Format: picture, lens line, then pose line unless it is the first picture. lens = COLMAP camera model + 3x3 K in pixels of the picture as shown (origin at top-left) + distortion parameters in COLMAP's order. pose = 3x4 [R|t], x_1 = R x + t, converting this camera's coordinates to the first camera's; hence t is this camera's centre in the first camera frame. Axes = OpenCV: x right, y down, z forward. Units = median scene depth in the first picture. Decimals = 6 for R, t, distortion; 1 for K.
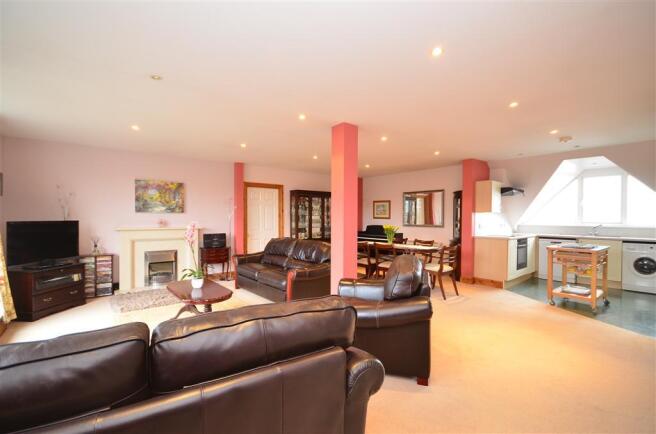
lens RADIAL K [[291.7, 0, 325.2], [0, 291.7, 220.3], [0, 0, 1]] dist [-0.003704, -0.001786]
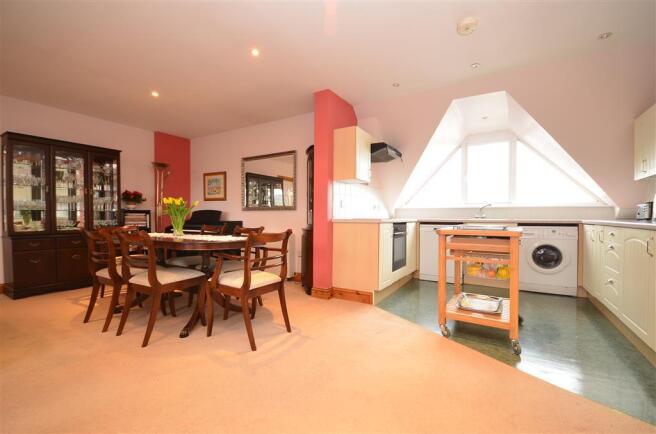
lens RADIAL K [[294.0, 0, 334.8], [0, 294.0, 219.4], [0, 0, 1]] dist [-0.004088, -0.005314]
pose [[0.932633, 0.001085, 0.360824, 0.289449], [0.001008, 0.999984, -0.005611, 0.056433], [-0.360825, 0.005597, 0.932617, 0.417379]]
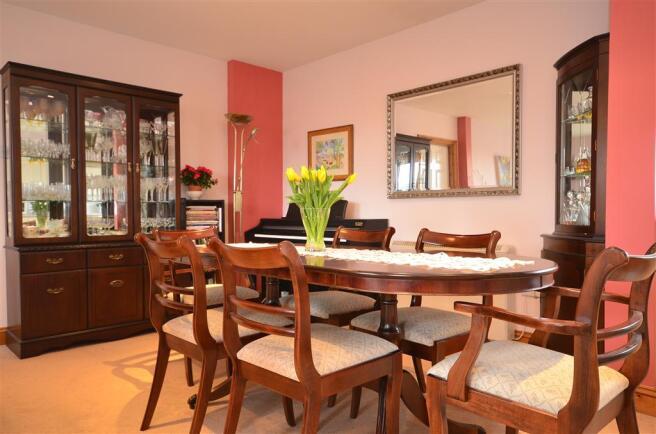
lens RADIAL K [[481.5, 0, 325.6], [0, 481.5, 213.8], [0, 0, 1]] dist [0.040533, 0.032817]
pose [[0.996191, -0.002540, 0.087159, 0.193794], [0.003473, 0.999938, -0.010548, 0.055768], [-0.087127, 0.010810, 0.996139, 0.604626]]
